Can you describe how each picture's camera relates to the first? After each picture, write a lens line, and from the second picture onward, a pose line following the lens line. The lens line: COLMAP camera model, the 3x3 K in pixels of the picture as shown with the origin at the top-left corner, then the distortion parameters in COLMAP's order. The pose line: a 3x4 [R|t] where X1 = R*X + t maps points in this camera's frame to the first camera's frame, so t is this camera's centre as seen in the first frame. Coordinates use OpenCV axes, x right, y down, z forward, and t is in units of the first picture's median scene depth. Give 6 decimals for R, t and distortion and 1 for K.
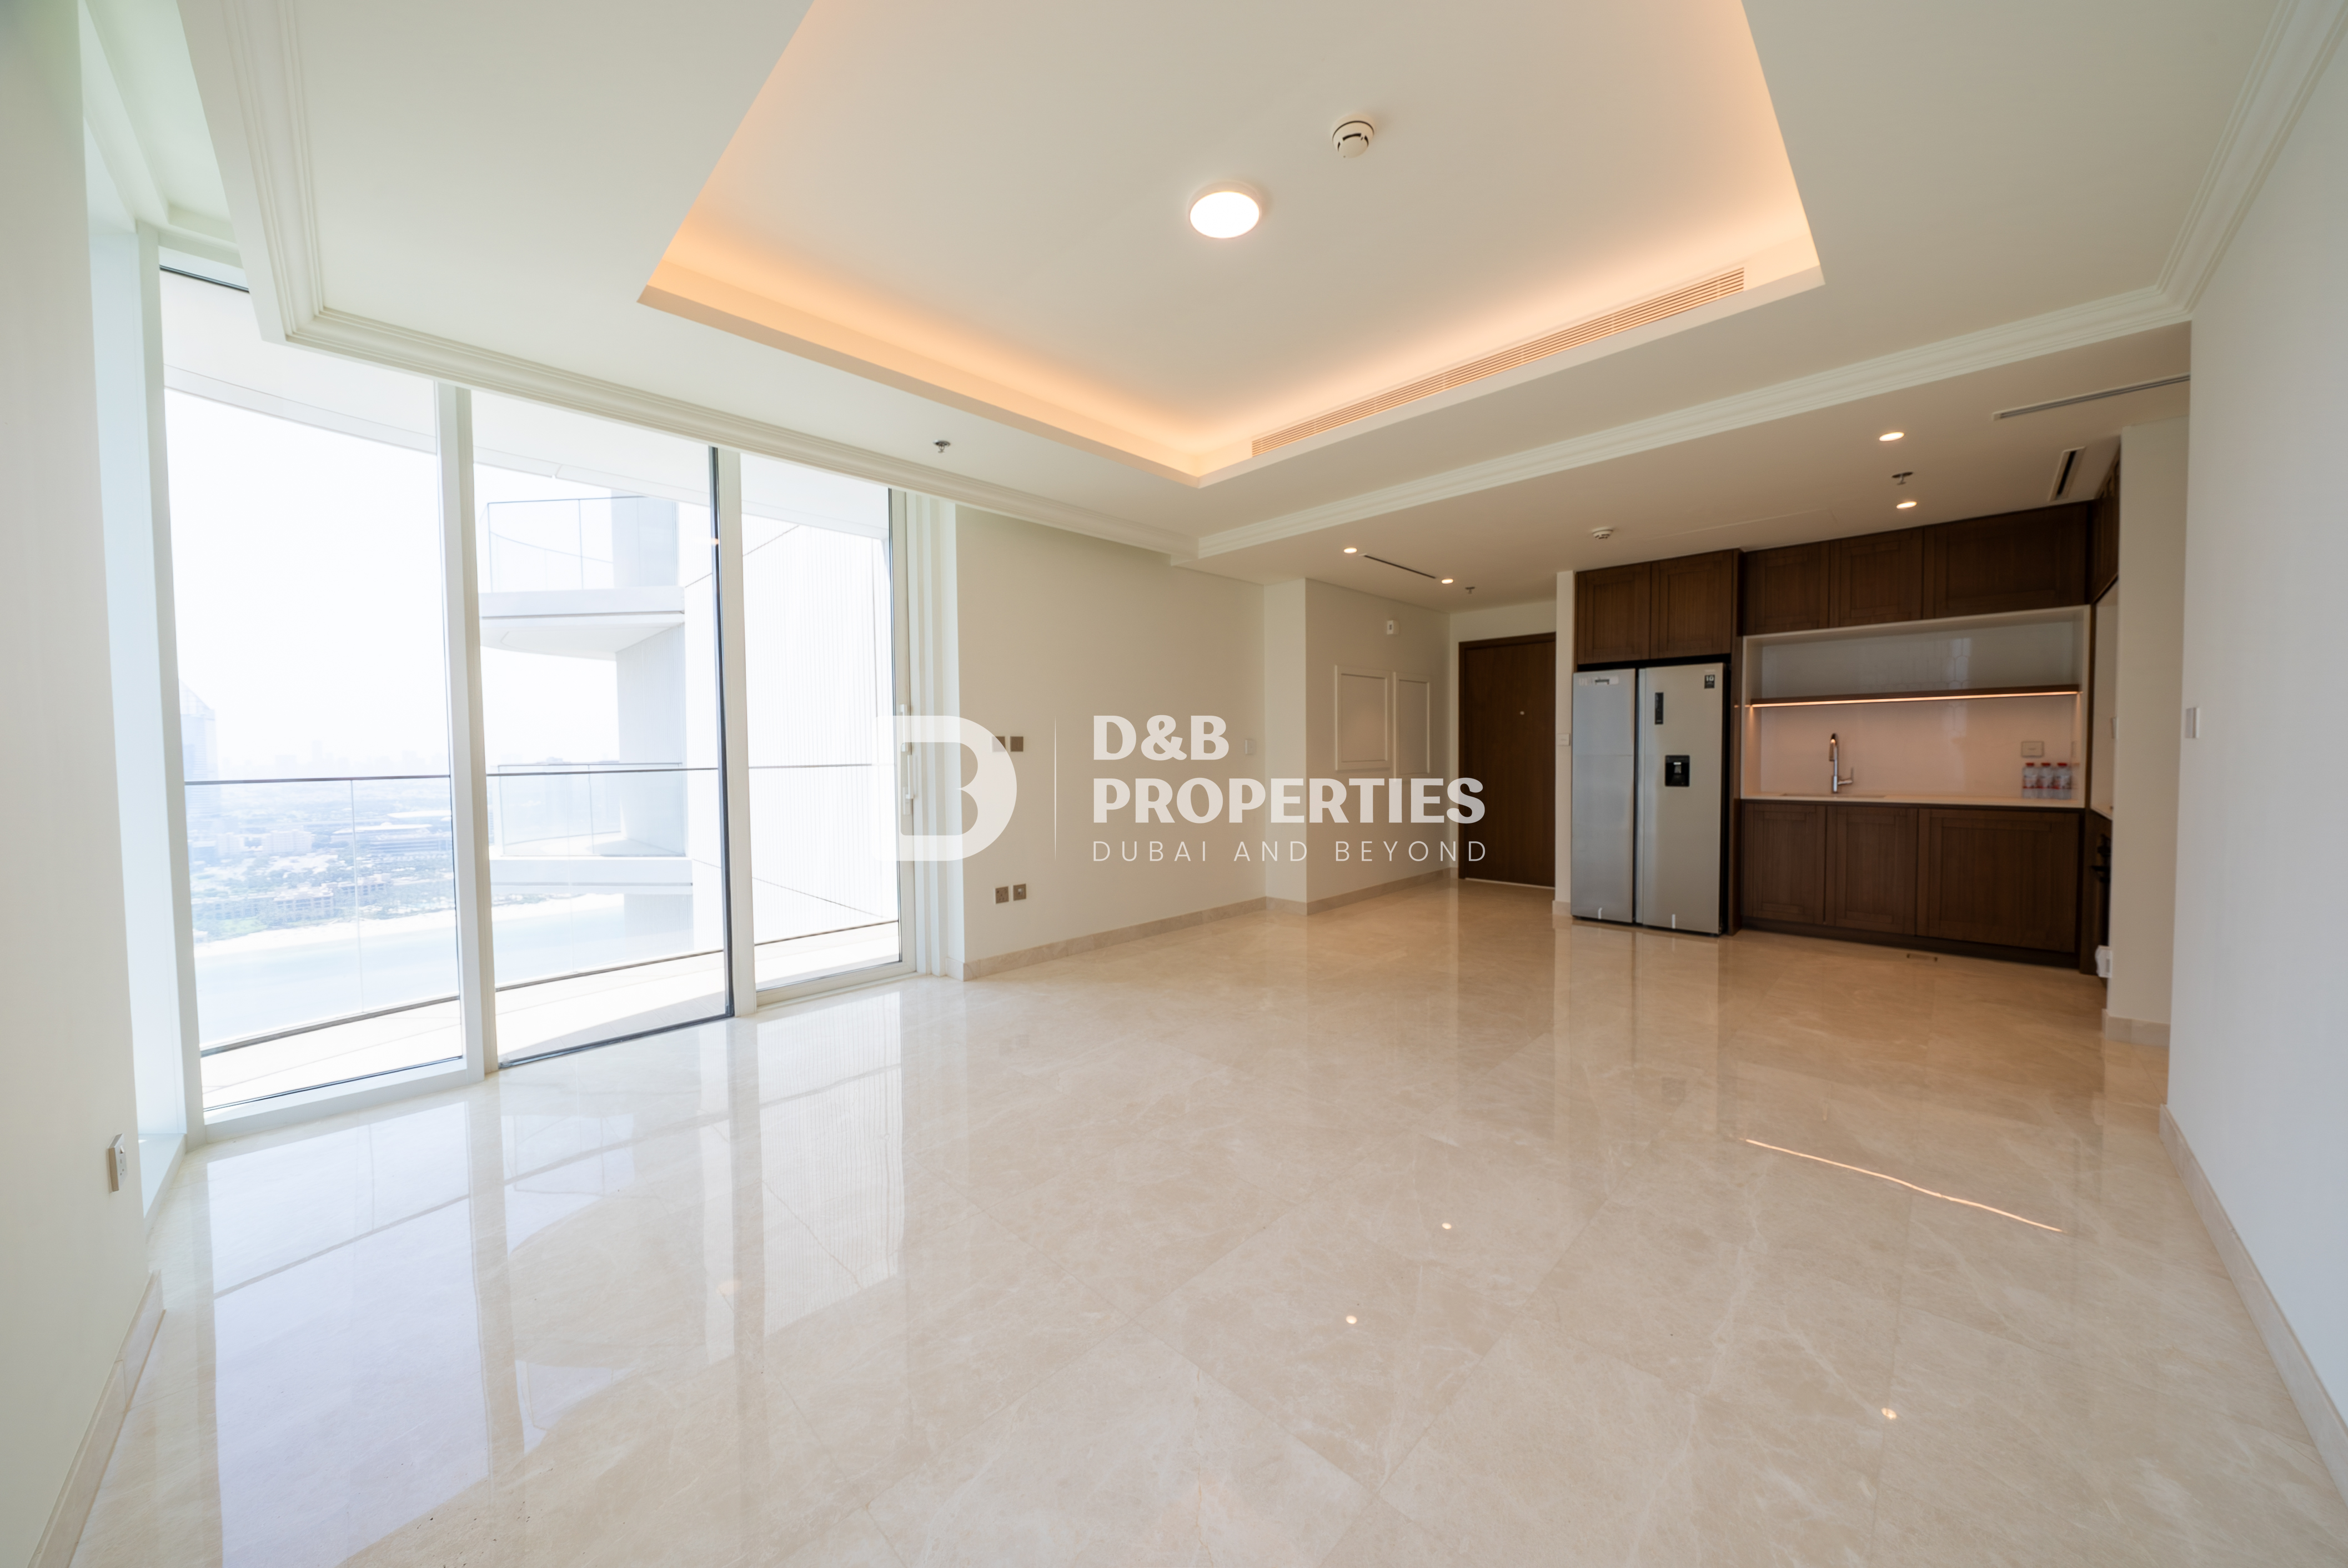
lens RADIAL K [[781.7, 0, 1182.7], [0, 781.7, 779.2], [0, 0, 1]] dist [0.001344, 0.000107]
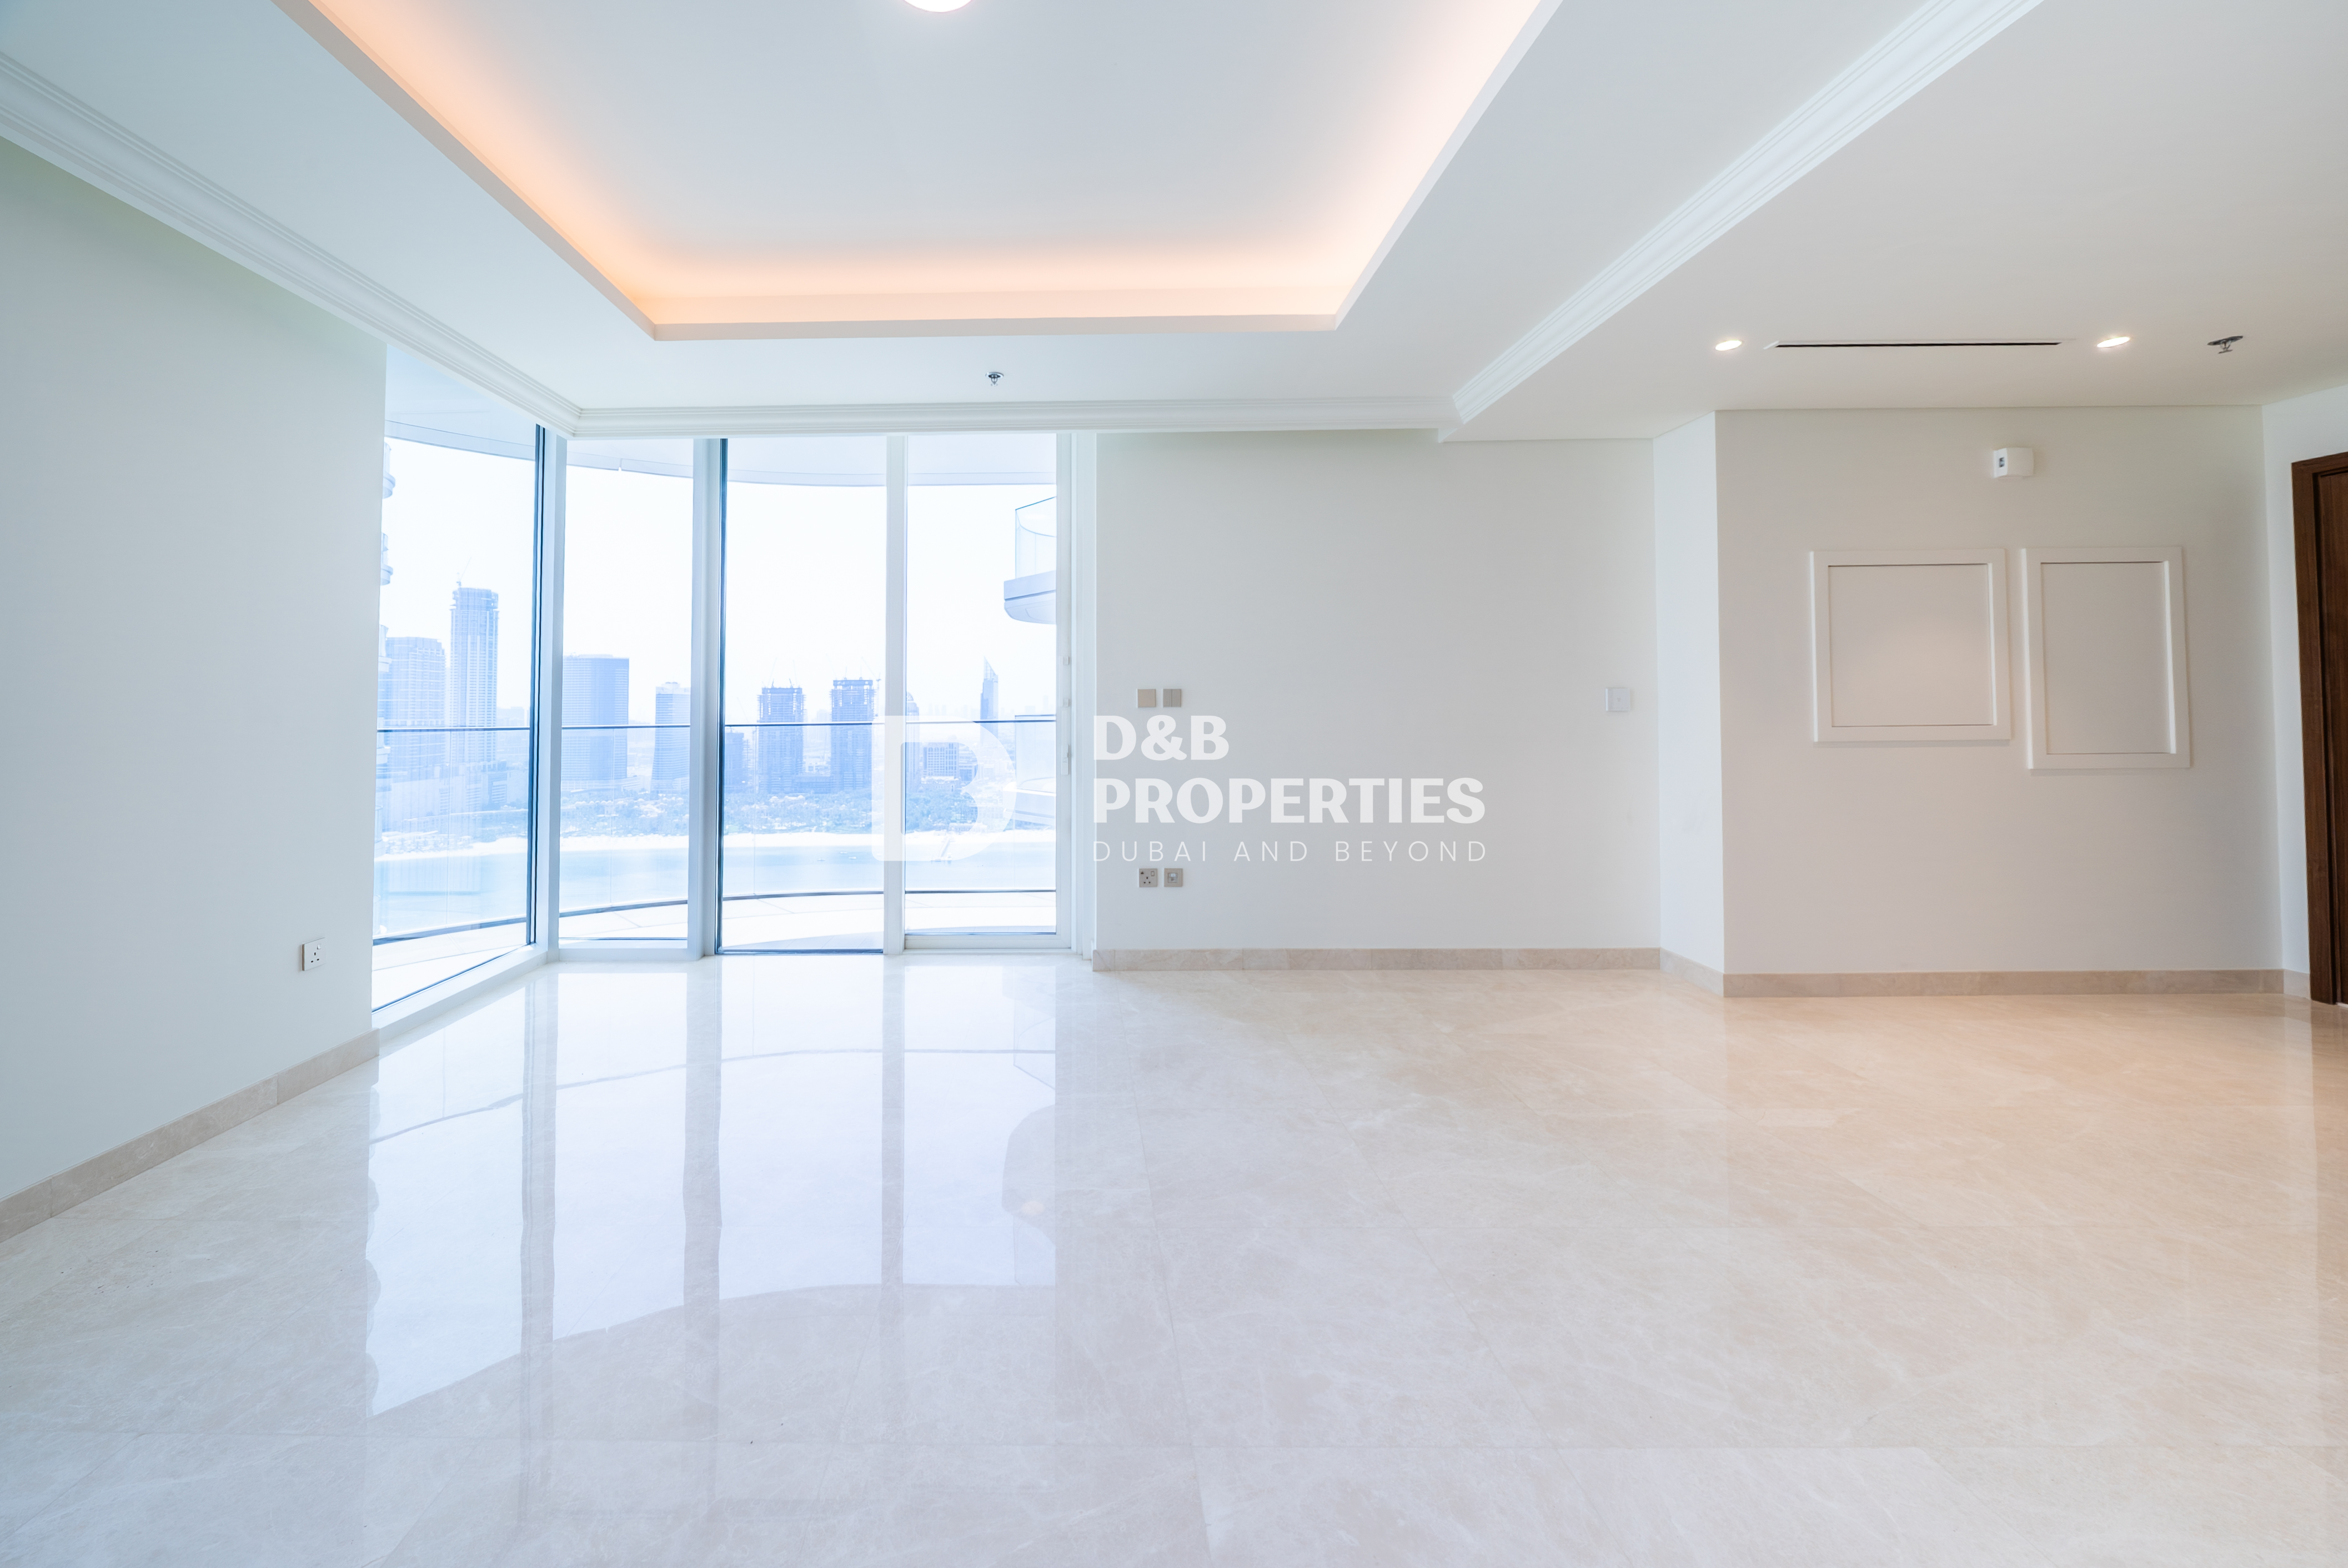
lens RADIAL K [[837.4, 0, 1065.8], [0, 837.4, 687.1], [0, 0, 1]] dist [-0.003254, -0.000450]
pose [[0.694273, -0.014533, -0.719565, 0.342499], [-0.025166, 0.998694, -0.044452, -0.013740], [0.719272, 0.048971, 0.693001, 0.290338]]
